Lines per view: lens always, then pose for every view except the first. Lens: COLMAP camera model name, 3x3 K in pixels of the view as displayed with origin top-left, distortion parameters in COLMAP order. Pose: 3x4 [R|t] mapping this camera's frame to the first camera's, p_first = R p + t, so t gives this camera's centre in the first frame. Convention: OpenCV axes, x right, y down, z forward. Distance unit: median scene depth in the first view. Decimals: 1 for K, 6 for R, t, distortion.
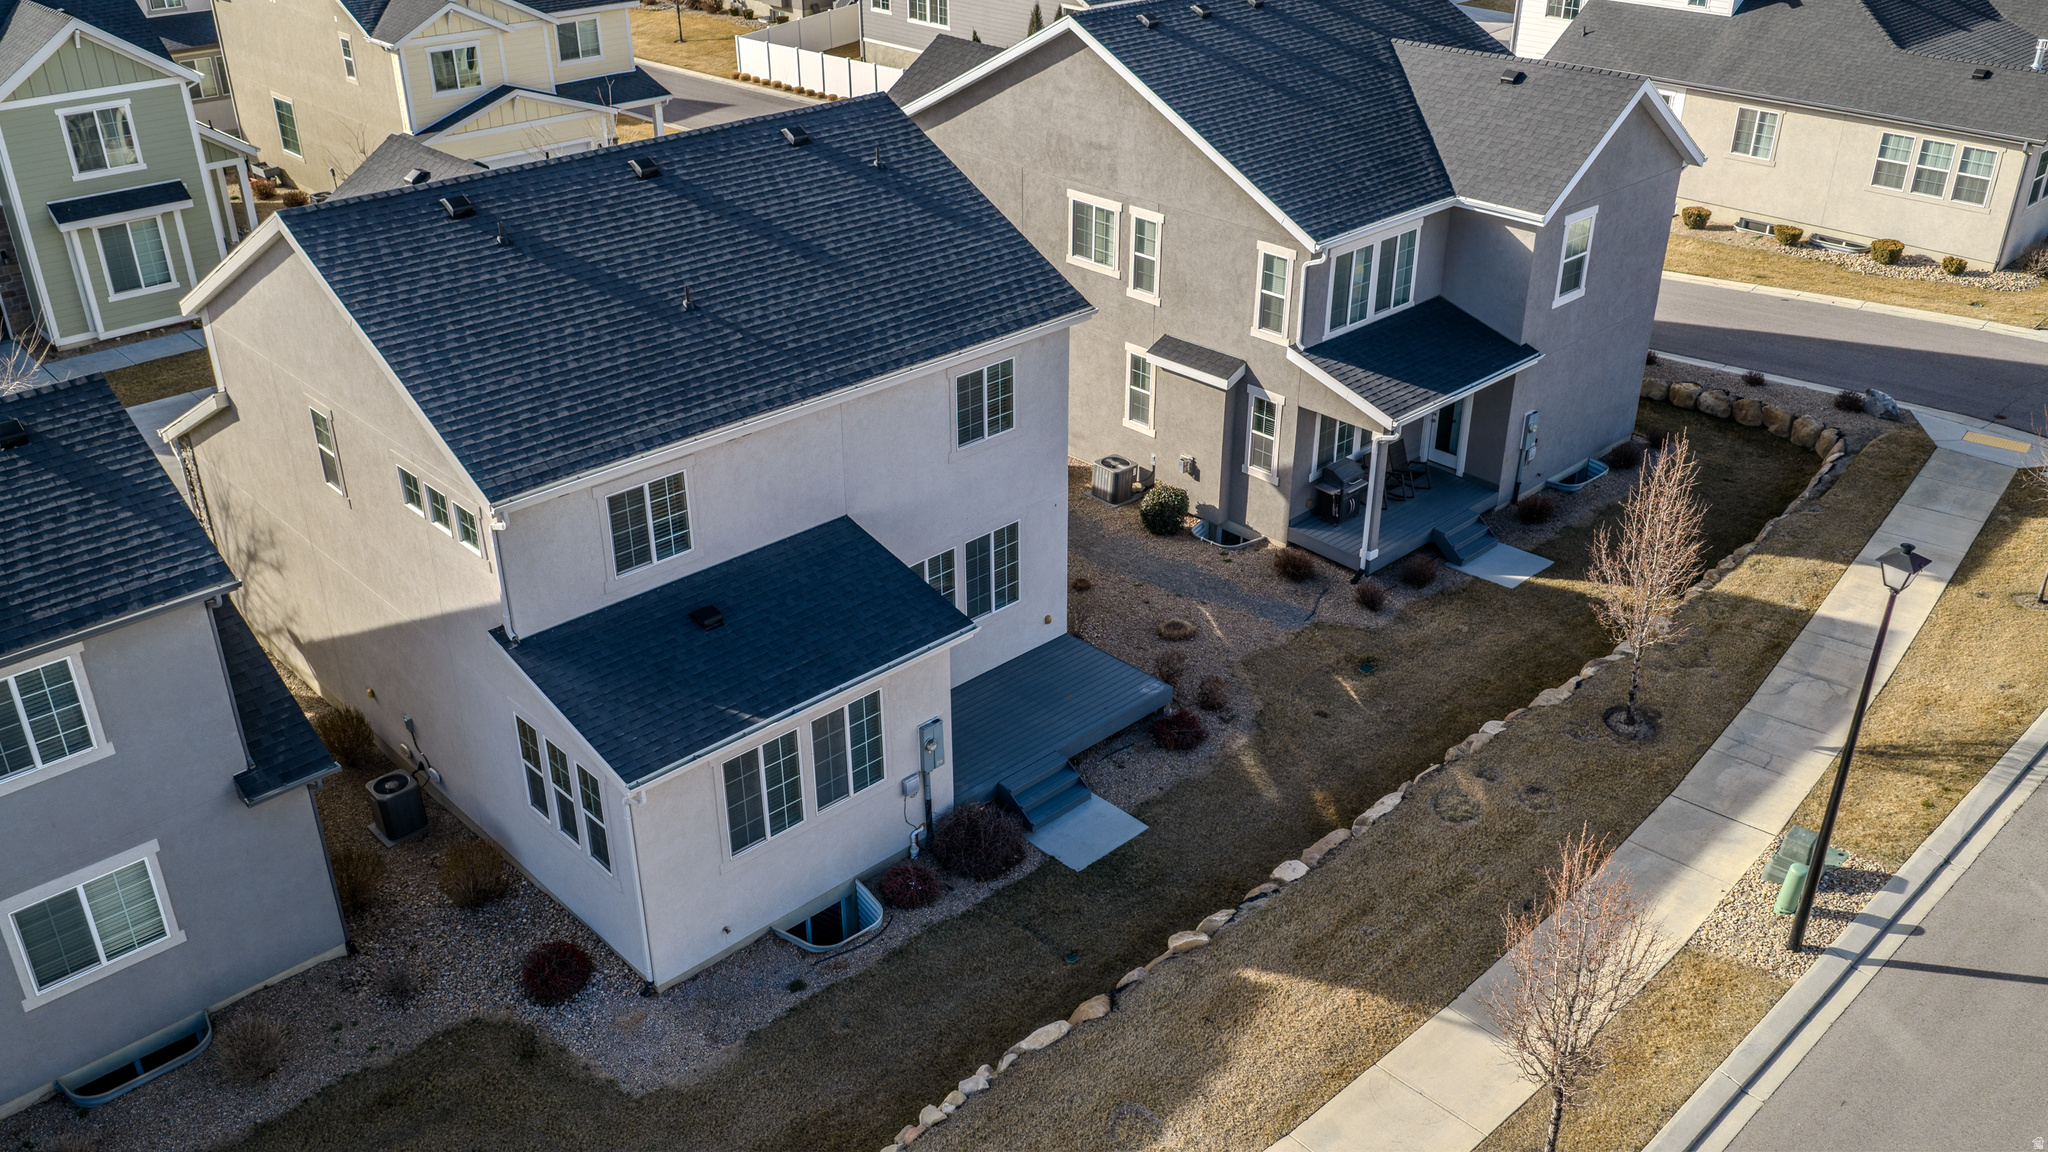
lens RADIAL K [[1675.3, 0, 1024.0], [0, 1675.3, 576.0], [0, 0, 1]] dist [0.007980, 0.000498]
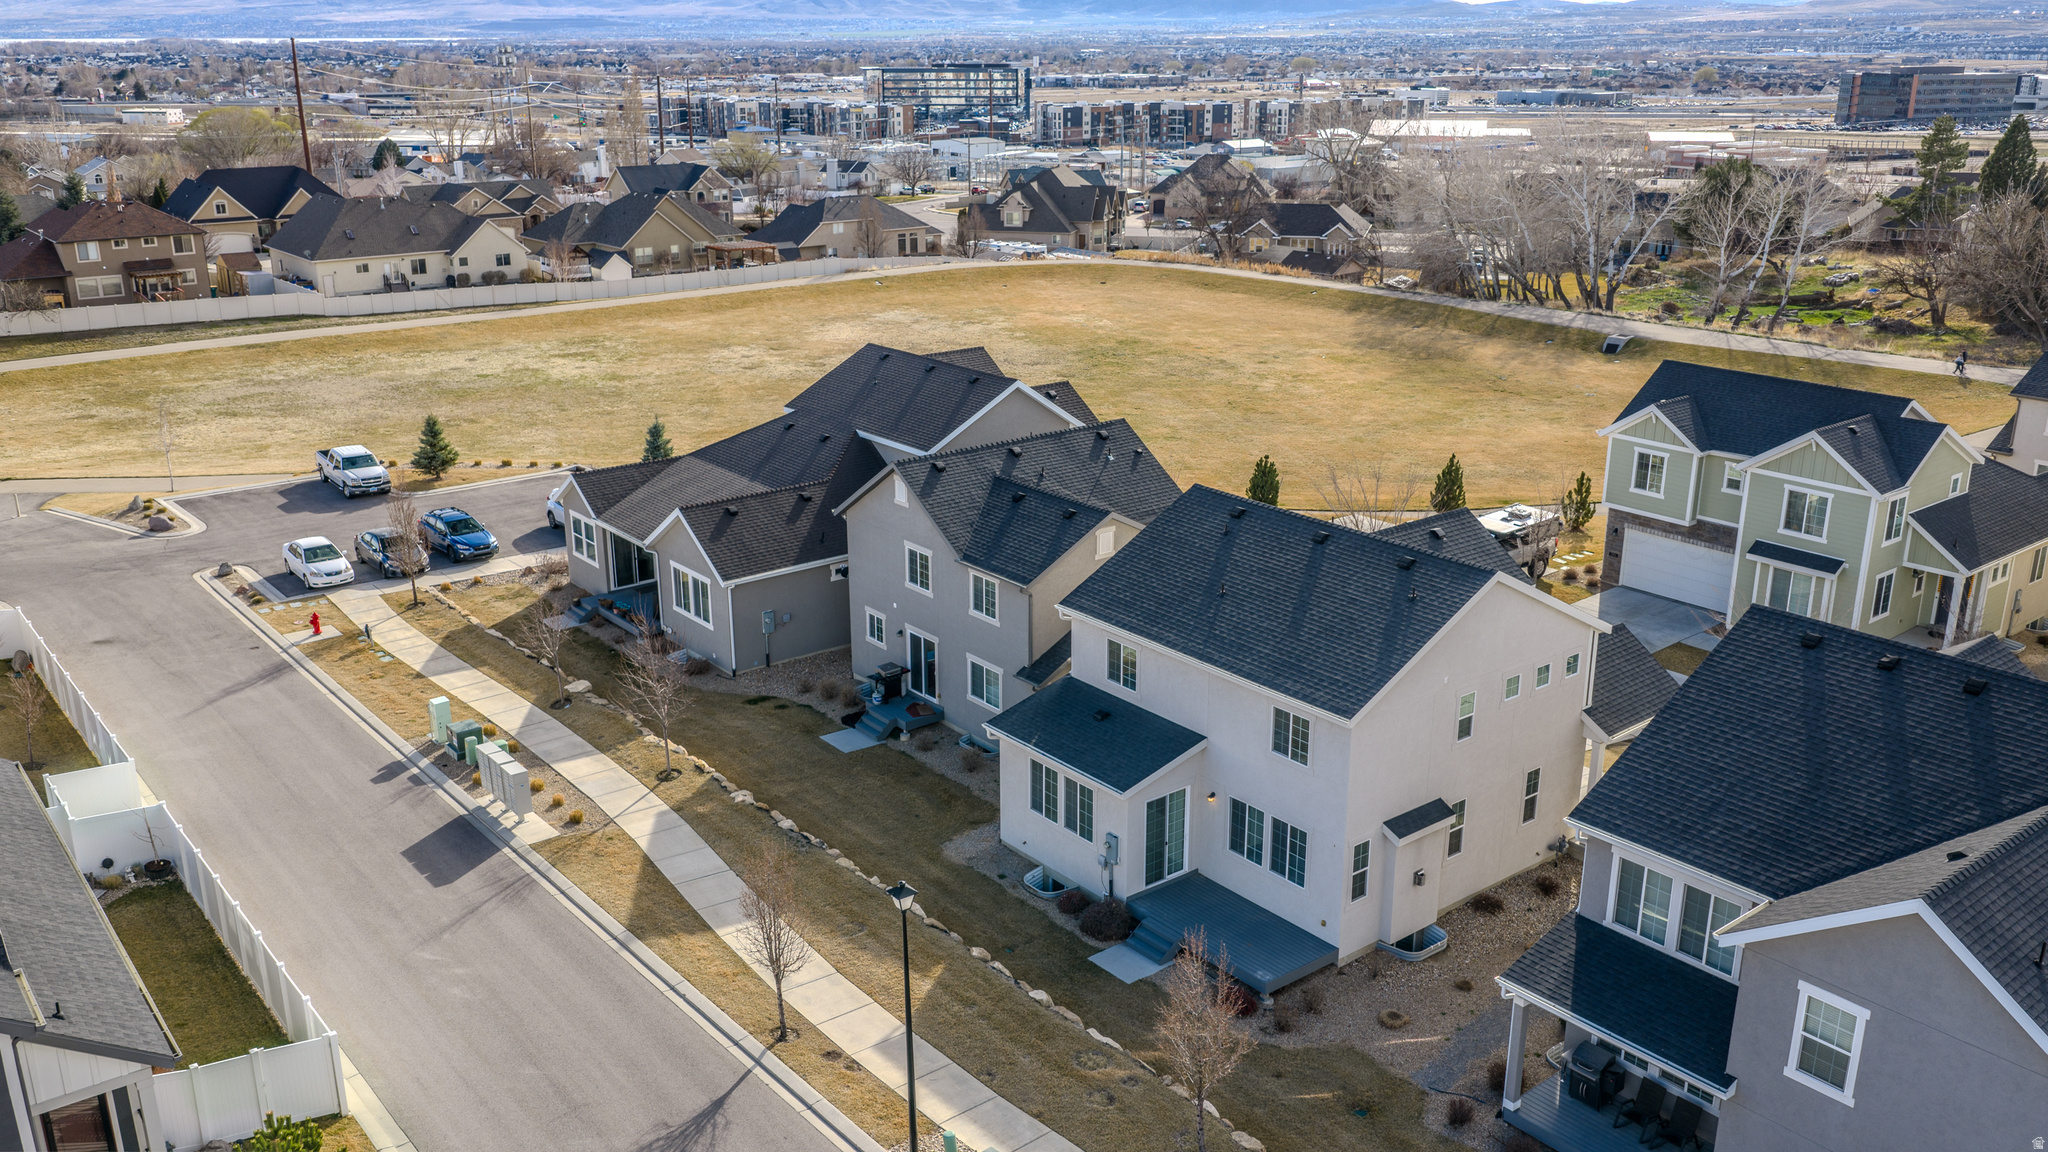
lens RADIAL K [[1675.3, 0, 1024.0], [0, 1675.3, 576.0], [0, 0, 1]] dist [0.007980, 0.000498]
pose [[-0.097500, 0.308169, -0.946322, 1.448842], [-0.465403, 0.826363, 0.317055, -0.615110], [0.879712, 0.471334, 0.062852, 0.642065]]
